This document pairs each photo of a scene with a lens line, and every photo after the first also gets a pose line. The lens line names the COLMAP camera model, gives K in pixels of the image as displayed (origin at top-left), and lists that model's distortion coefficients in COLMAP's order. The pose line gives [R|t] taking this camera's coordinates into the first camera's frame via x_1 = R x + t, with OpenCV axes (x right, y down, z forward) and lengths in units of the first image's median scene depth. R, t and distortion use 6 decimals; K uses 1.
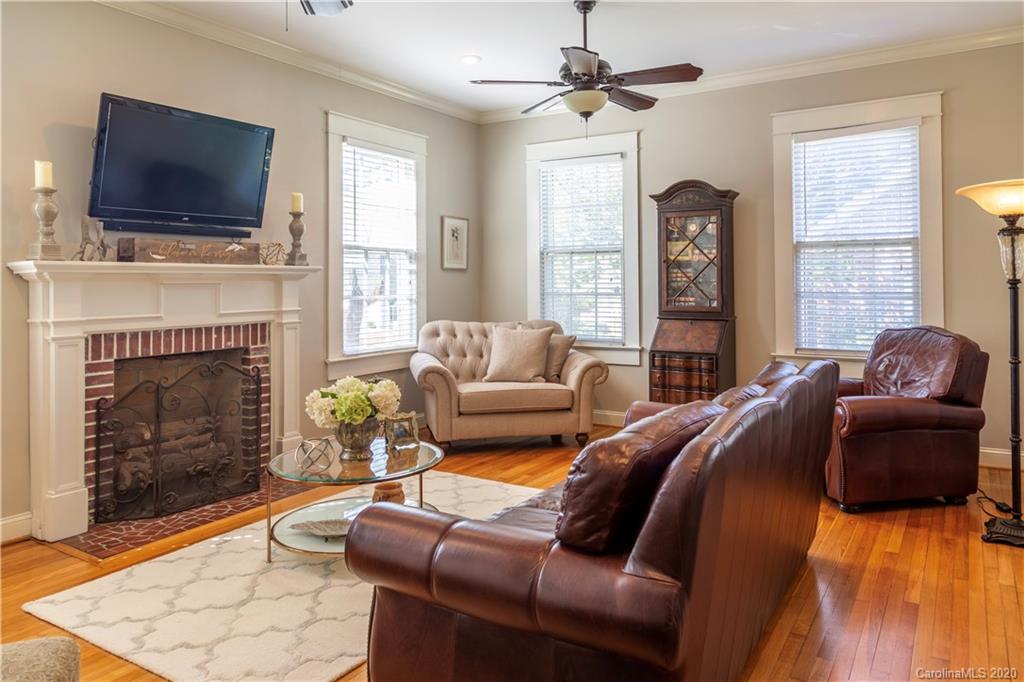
lens RADIAL K [[712.3, 0, 513.2], [0, 712.3, 277.1], [0, 0, 1]] dist [0.003290, 0.000670]
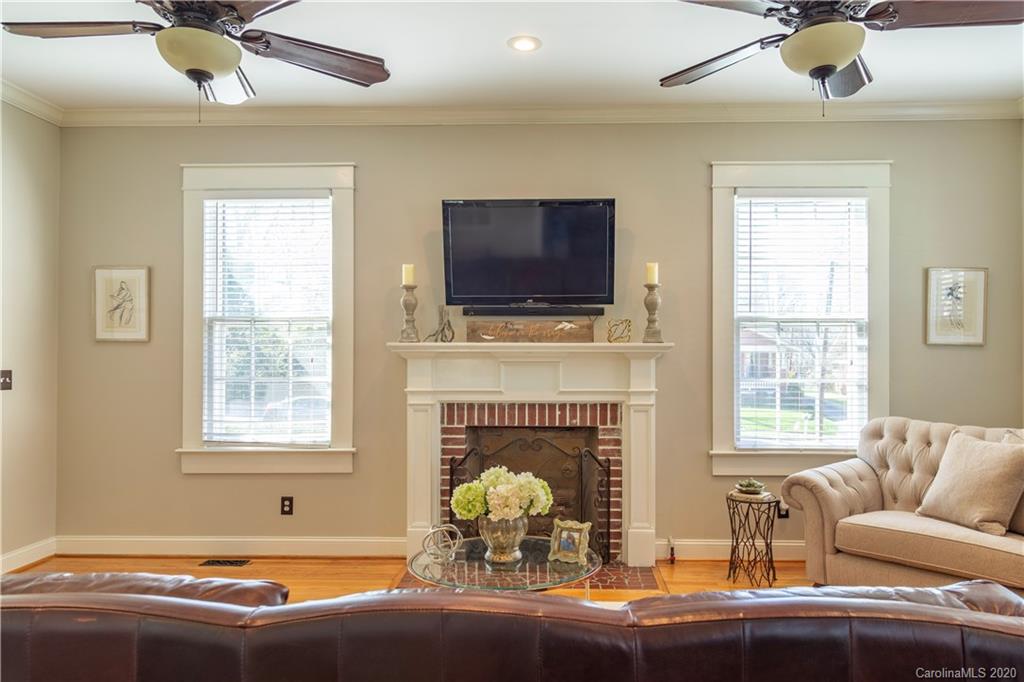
lens RADIAL K [[697.5, 0, 514.5], [0, 697.5, 354.5], [0, 0, 1]] dist [0.005153, -0.001195]
pose [[0.506262, 0.002013, -0.862377, 0.392217], [-0.000679, 0.999998, 0.001936, -0.002987], [0.862379, -0.000395, 0.506262, 0.411879]]
